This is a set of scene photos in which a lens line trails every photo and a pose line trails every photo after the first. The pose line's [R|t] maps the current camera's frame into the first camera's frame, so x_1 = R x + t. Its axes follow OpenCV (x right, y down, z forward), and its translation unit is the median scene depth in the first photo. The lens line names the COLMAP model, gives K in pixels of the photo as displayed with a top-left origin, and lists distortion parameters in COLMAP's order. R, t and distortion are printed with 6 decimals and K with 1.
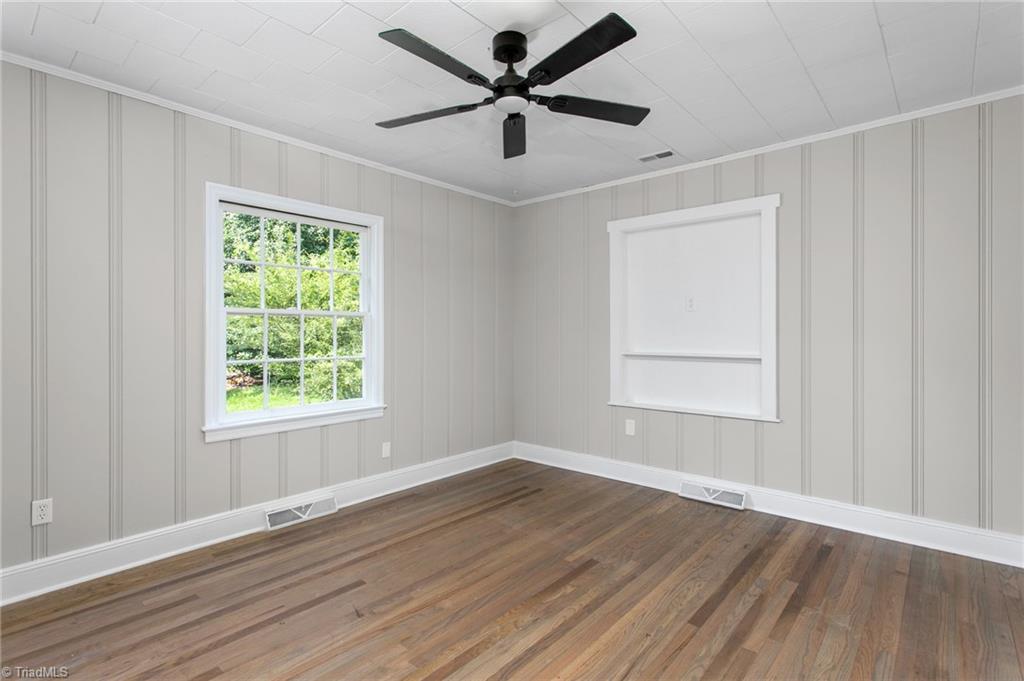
lens RADIAL K [[492.6, 0, 521.4], [0, 492.6, 336.9], [0, 0, 1]] dist [0.002412, 0.000117]
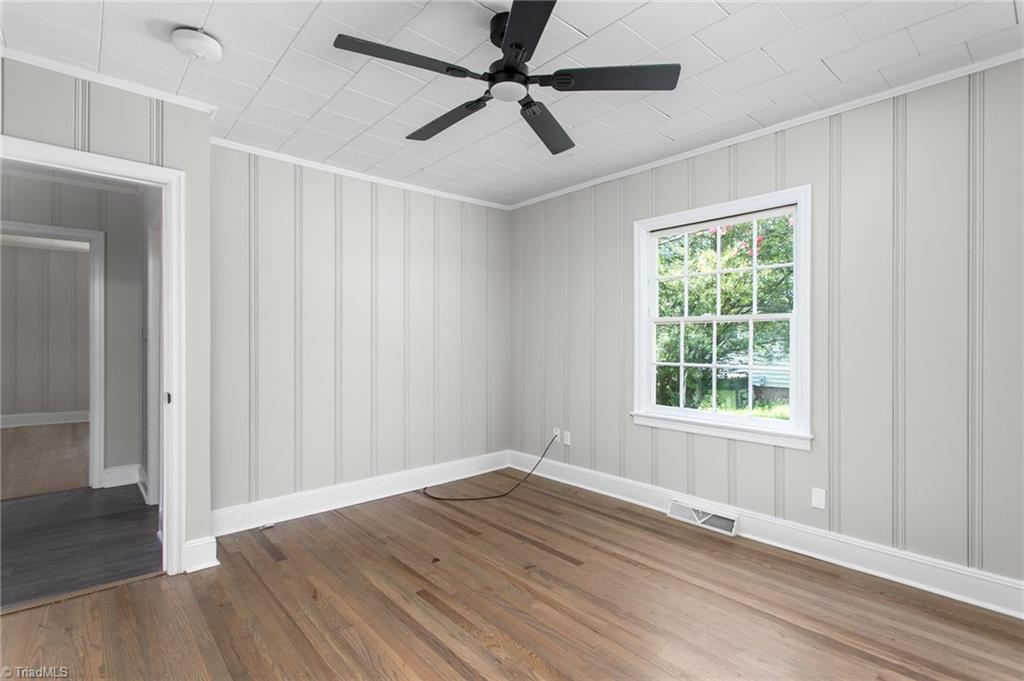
lens RADIAL K [[492.6, 0, 521.9], [0, 492.6, 338.8], [0, 0, 1]] dist [0.002412, 0.000117]
pose [[-0.126248, 0.000464, -0.991999, 0.690214], [-0.007212, 0.999973, 0.001386, -0.009862], [0.991972, 0.007329, -0.126241, 0.870533]]
